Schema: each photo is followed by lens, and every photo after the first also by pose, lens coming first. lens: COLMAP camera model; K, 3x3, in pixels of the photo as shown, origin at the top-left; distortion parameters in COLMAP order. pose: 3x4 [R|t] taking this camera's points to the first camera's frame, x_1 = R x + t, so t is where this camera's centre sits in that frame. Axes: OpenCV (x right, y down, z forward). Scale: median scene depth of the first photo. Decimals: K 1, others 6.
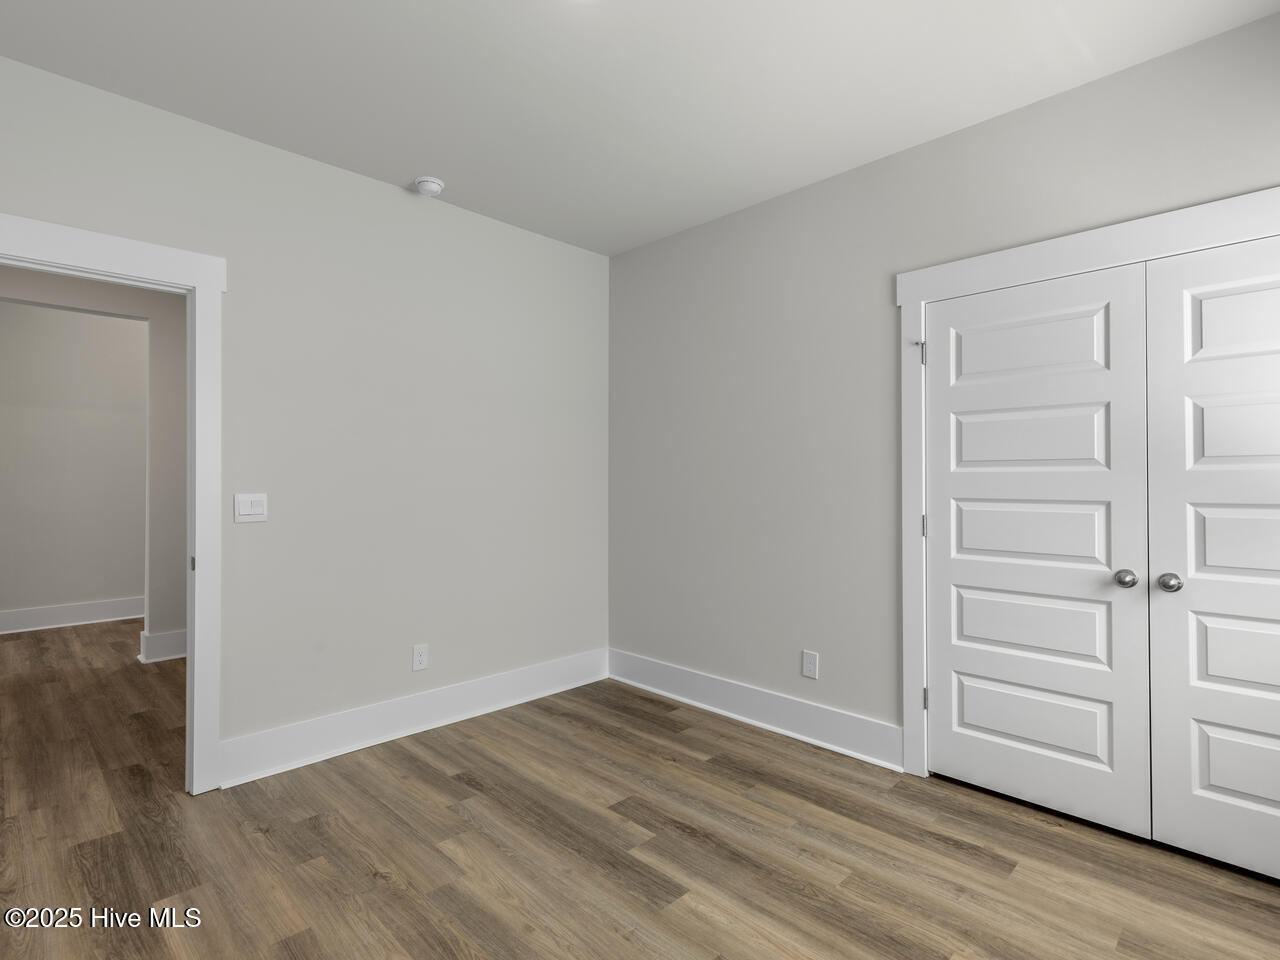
lens RADIAL K [[650.2, 0, 633.3], [0, 650.2, 478.3], [0, 0, 1]] dist [0.000546, -0.001400]
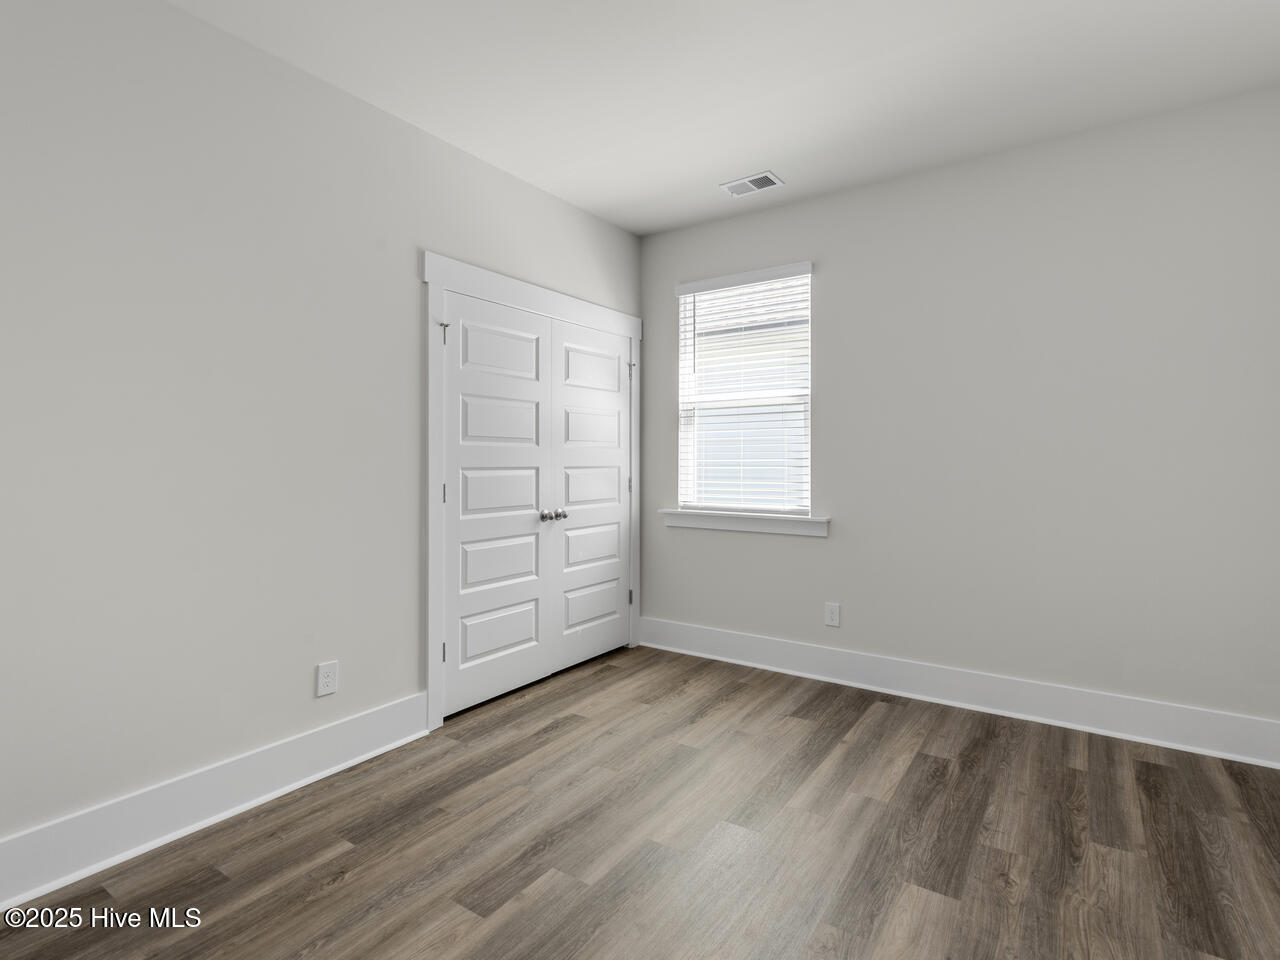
lens RADIAL K [[650.2, 0, 652.3], [0, 650.2, 457.5], [0, 0, 1]] dist [0.000546, -0.001400]
pose [[-0.208577, 0.005702, 0.977989, -0.792781], [-0.002286, 0.999977, -0.006317, 0.022058], [-0.978003, -0.003554, -0.208559, 1.020276]]
